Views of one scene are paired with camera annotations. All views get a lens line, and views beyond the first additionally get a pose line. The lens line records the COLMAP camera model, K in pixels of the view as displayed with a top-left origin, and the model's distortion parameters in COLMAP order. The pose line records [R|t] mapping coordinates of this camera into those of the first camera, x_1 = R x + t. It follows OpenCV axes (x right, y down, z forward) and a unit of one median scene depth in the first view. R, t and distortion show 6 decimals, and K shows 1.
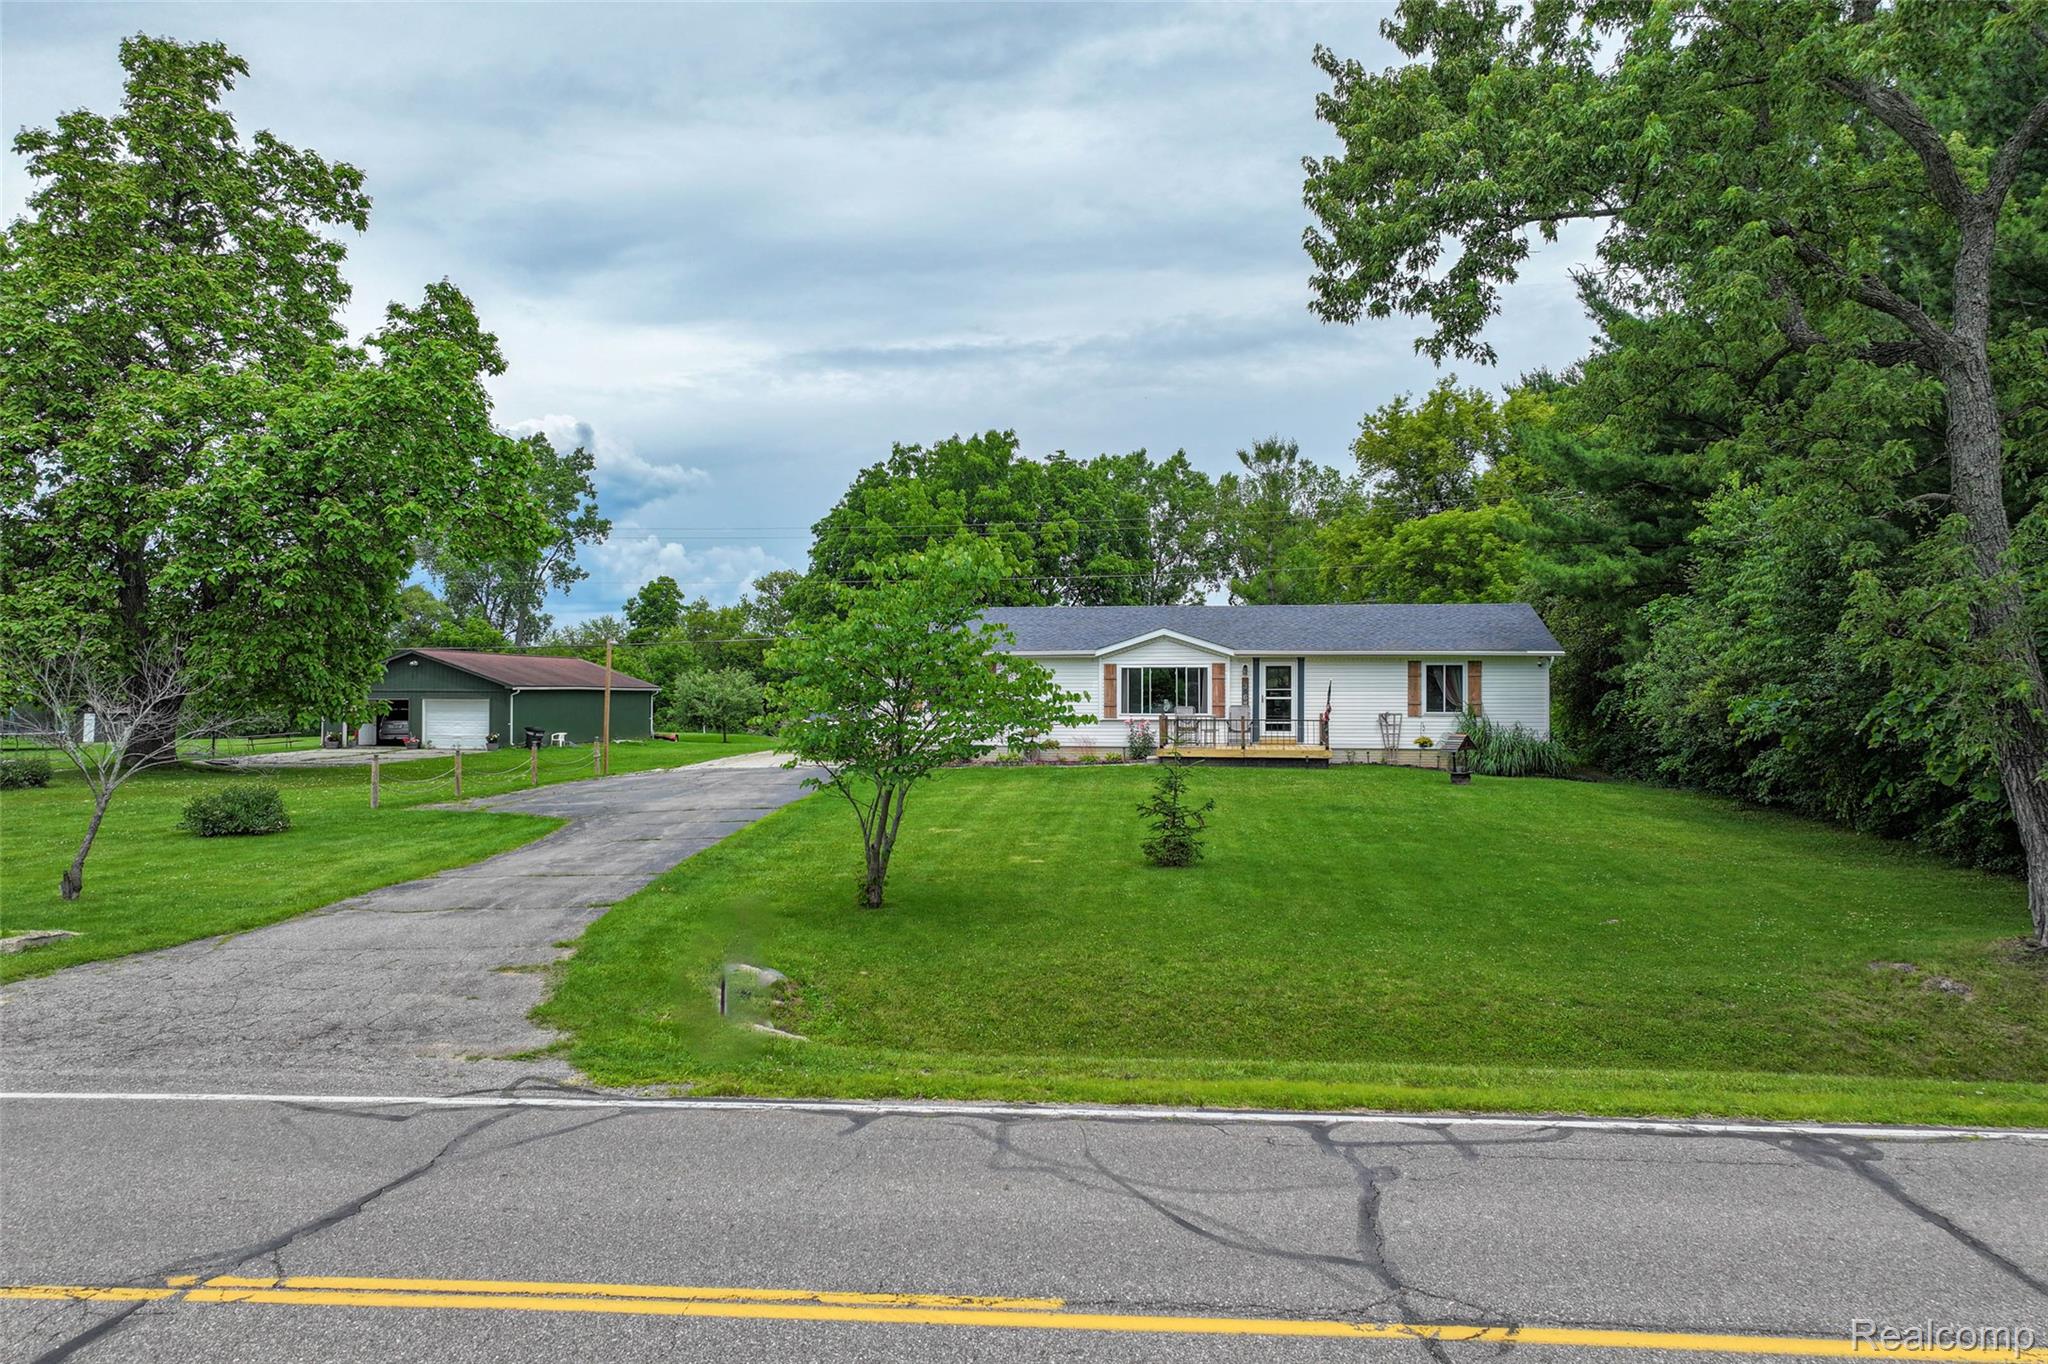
lens RADIAL K [[1437.0, 0, 1029.9], [0, 1437.0, 734.9], [0, 0, 1]] dist [-0.001467, 0.012011]
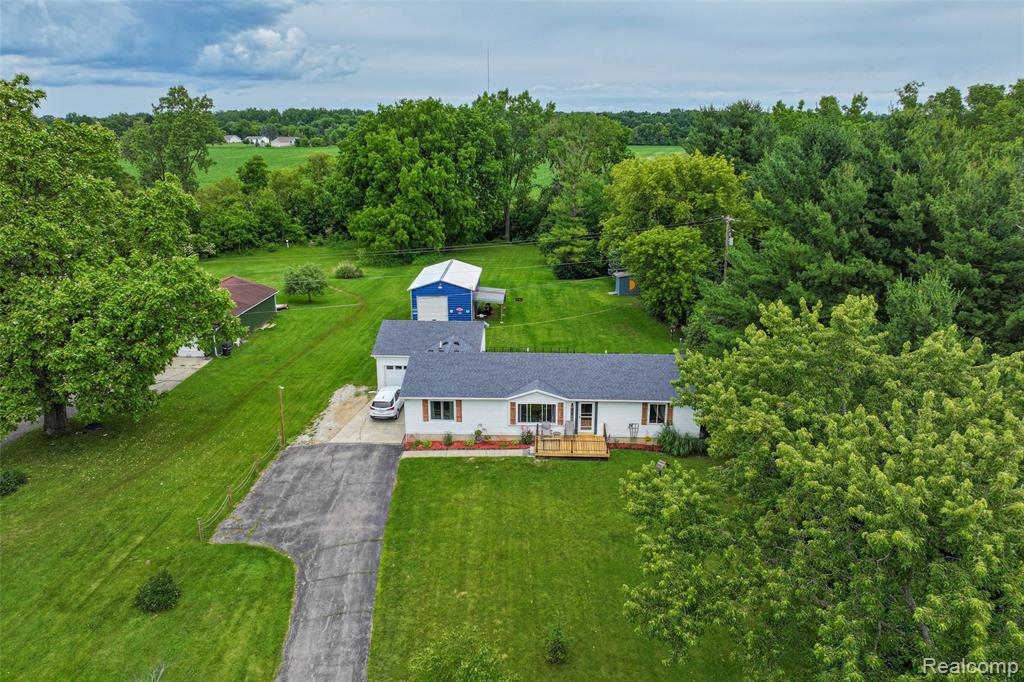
lens RADIAL K [[718.5, 0, 517.5], [0, 718.5, 346.5], [0, 0, 1]] dist [-0.001467, 0.012011]
pose [[0.994557, -0.036835, 0.097469, -0.043476], [0.008389, 0.960700, 0.277462, -0.447024], [-0.103858, -0.275134, 0.955780, -0.053196]]
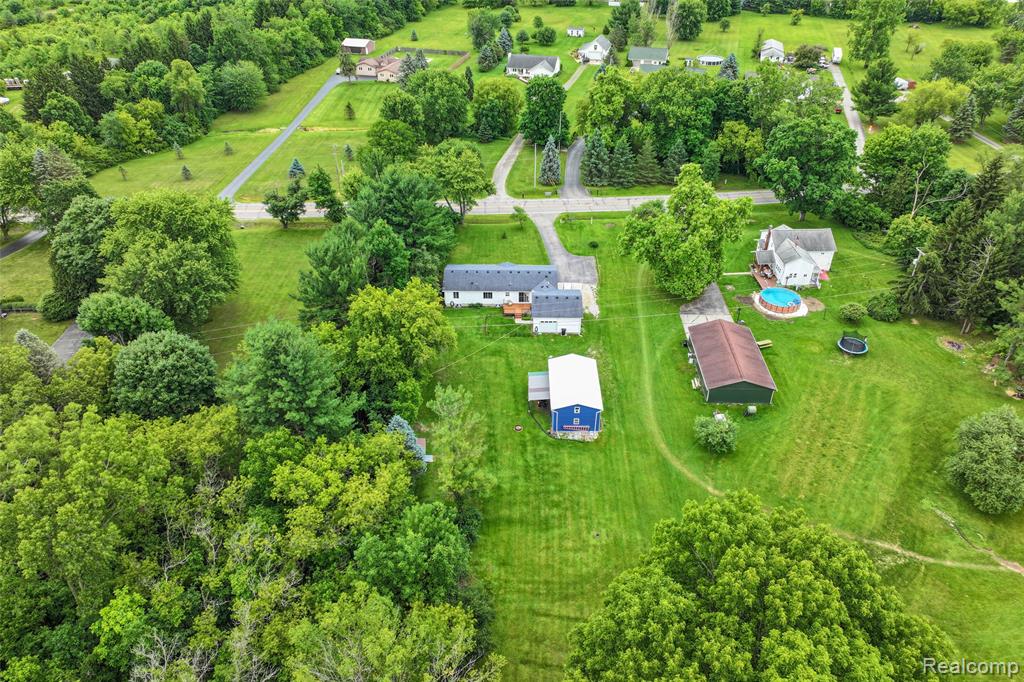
lens RADIAL K [[718.5, 0, 512.3], [0, 718.5, 344.2], [0, 0, 1]] dist [-0.001467, 0.012011]
pose [[-0.992556, 0.063585, -0.103873, 0.420060], [-0.009237, 0.811132, 0.584790, -1.622878], [0.121439, 0.581396, -0.804507, 3.737751]]
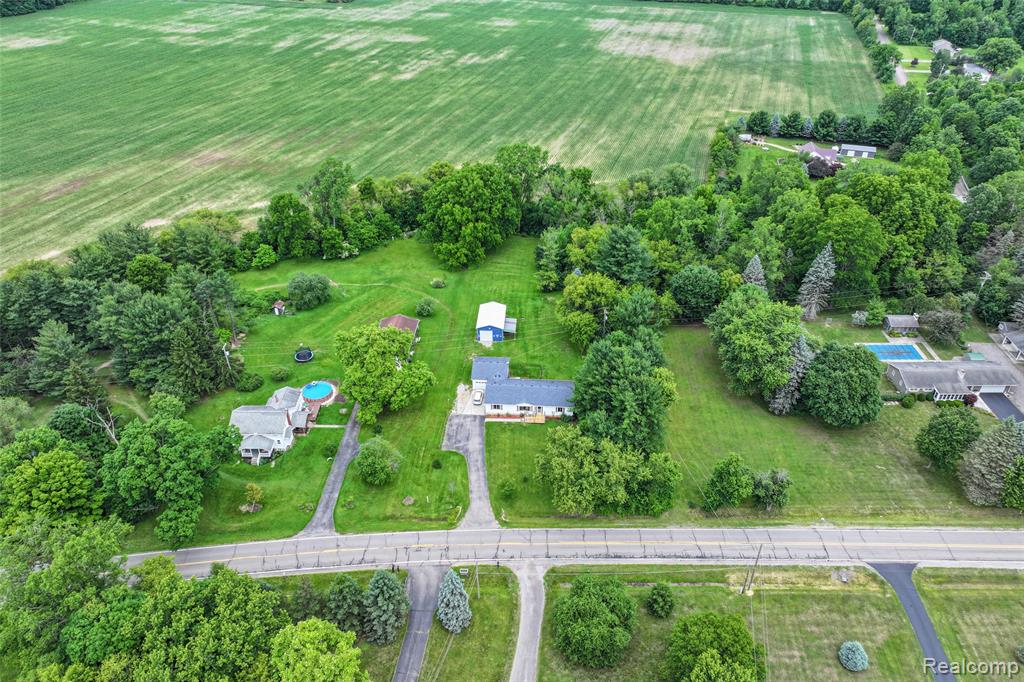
lens RADIAL K [[718.5, 0, 512.8], [0, 718.5, 343.2], [0, 0, 1]] dist [-0.001467, 0.012011]
pose [[0.996867, -0.050340, 0.061009, -0.185740], [0.009357, 0.840963, 0.541012, -2.390637], [-0.078540, -0.538746, 0.838799, -2.015459]]
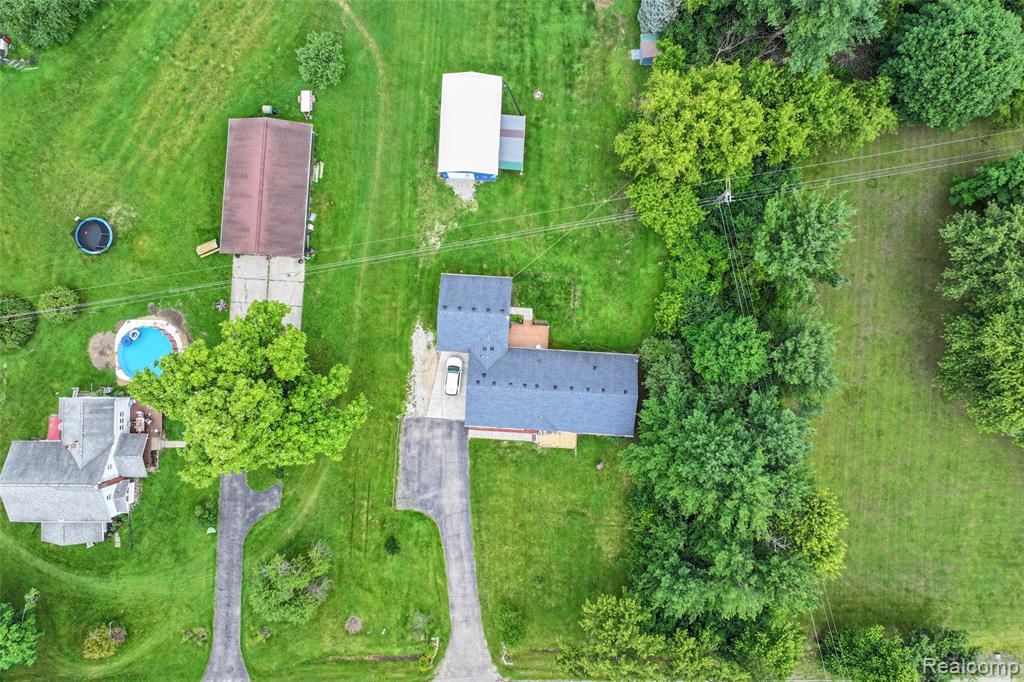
lens RADIAL K [[718.5, 0, 511.5], [0, 718.5, 340.2], [0, 0, 1]] dist [-0.001467, 0.012011]
pose [[0.996553, -0.082784, -0.005461, 0.041692], [0.008624, 0.037898, 0.999244, -2.109619], [-0.082515, -0.995847, 0.038482, 1.170817]]
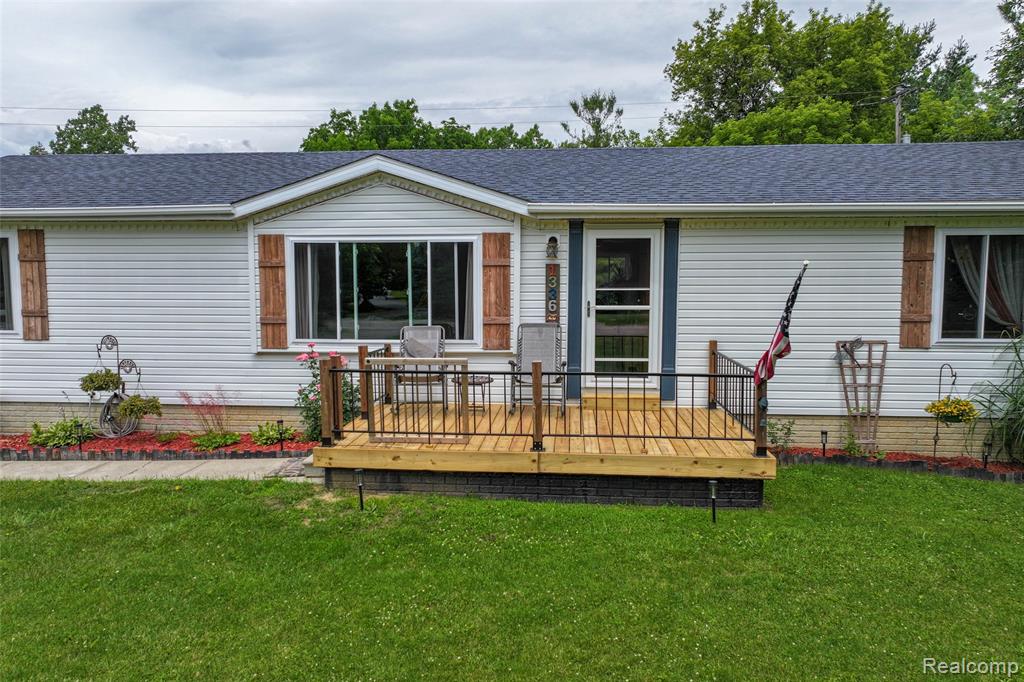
lens RADIAL K [[718.5, 0, 518.9], [0, 718.5, 338.6], [0, 0, 1]] dist [-0.001467, 0.012011]
pose [[0.997920, -0.006303, 0.064149, 0.122490], [0.003261, 0.998870, 0.047414, -0.026286], [-0.064375, -0.047106, 0.996813, 0.757724]]
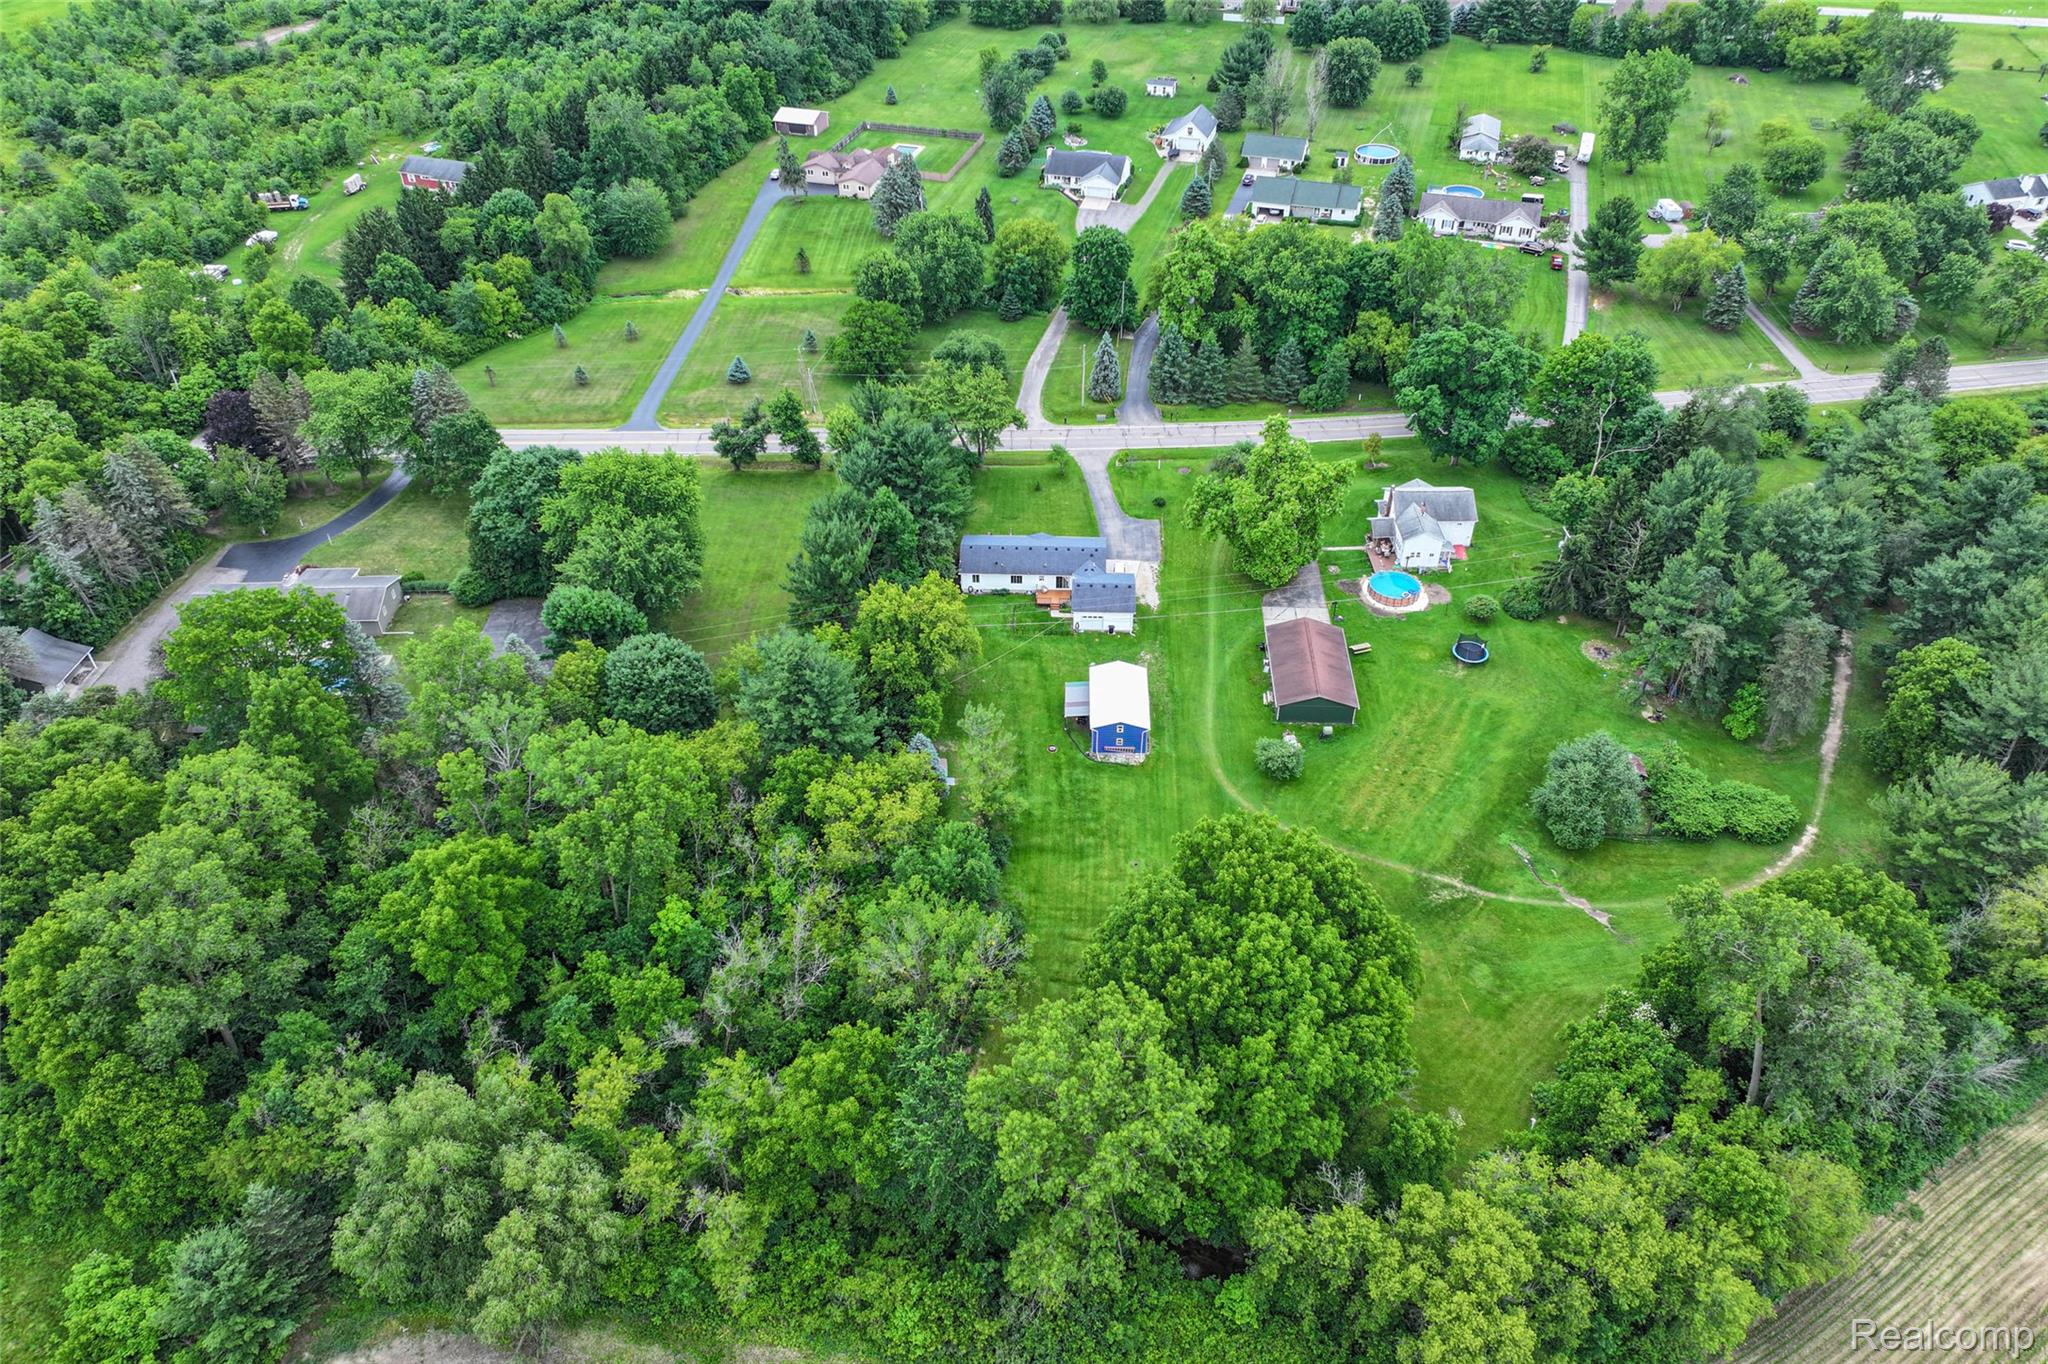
lens RADIAL K [[1437.0, 0, 1022.9], [0, 1437.0, 687.2], [0, 0, 1]] dist [-0.001467, 0.012011]
pose [[-0.994952, 0.058504, -0.081538, 0.579299], [-0.007767, 0.765161, 0.643792, -2.785497], [0.100054, 0.641175, -0.760844, 4.992914]]
